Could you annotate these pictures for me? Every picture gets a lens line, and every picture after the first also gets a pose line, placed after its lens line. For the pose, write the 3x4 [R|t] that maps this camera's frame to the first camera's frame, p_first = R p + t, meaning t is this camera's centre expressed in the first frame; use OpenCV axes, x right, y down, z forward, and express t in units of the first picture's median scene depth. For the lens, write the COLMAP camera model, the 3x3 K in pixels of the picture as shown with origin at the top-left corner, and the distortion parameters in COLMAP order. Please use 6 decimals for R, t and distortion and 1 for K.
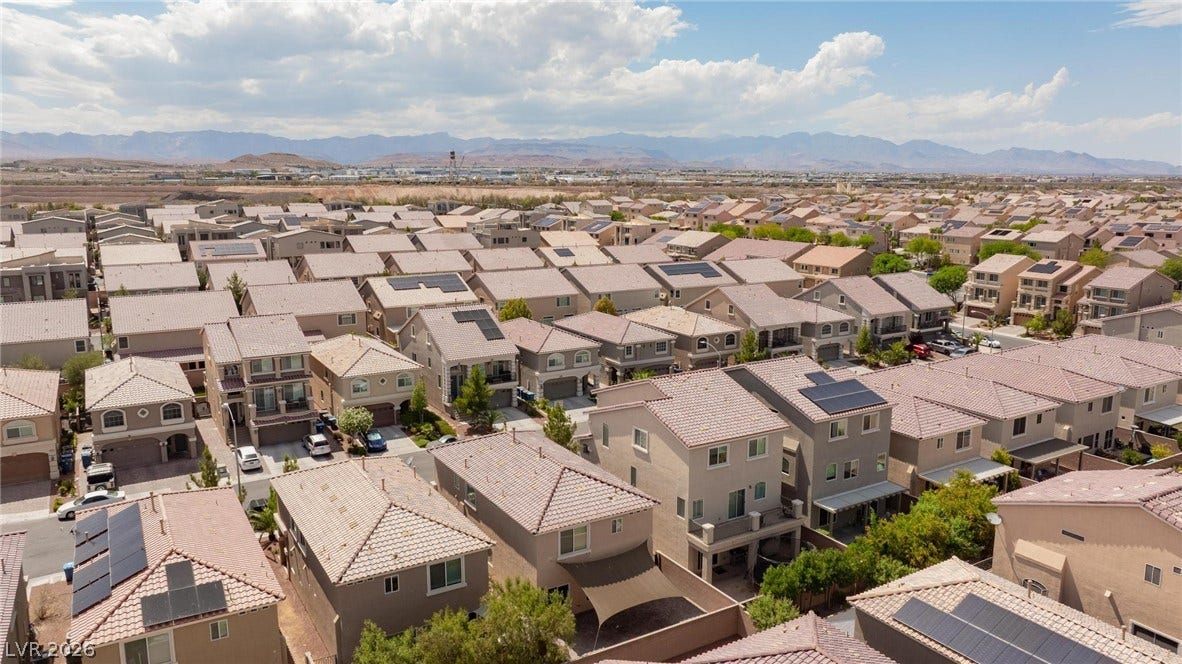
lens RADIAL K [[835.6, 0, 593.7], [0, 835.6, 334.5], [0, 0, 1]] dist [-0.028326, 0.035358]
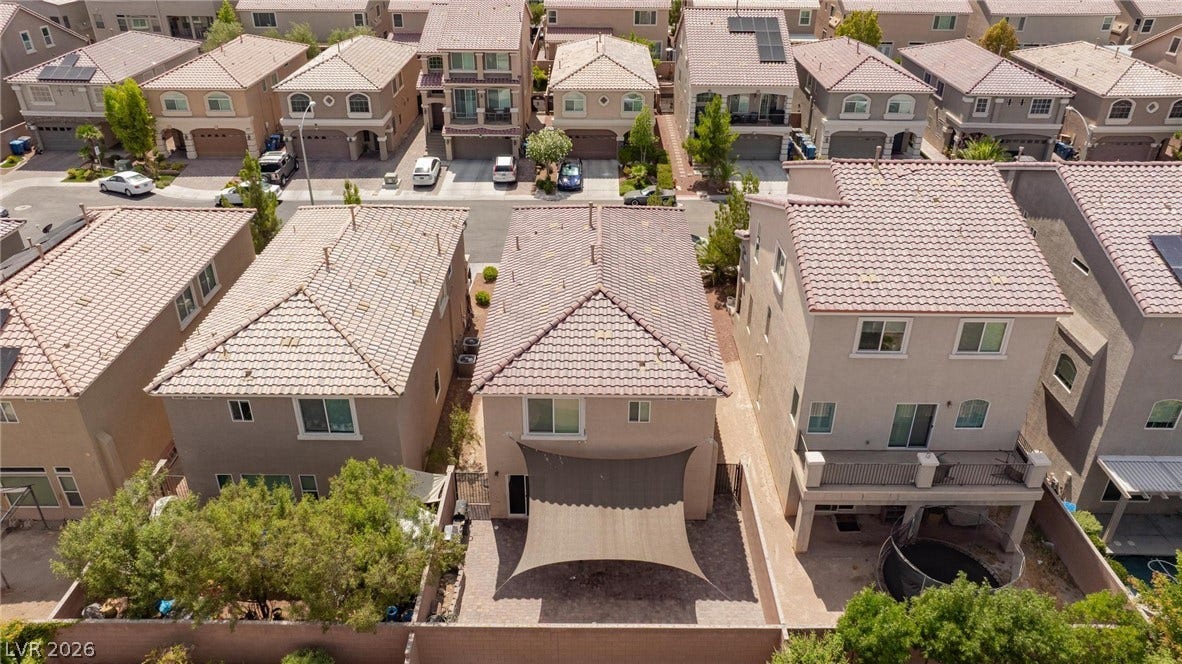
lens RADIAL K [[835.6, 0, 587.7], [0, 835.6, 330.7], [0, 0, 1]] dist [-0.028326, 0.035358]
pose [[0.853087, 0.261237, -0.451660, 0.149776], [-0.102802, 0.932820, 0.345366, -0.011629], [0.511540, -0.248196, 0.822633, 0.319989]]
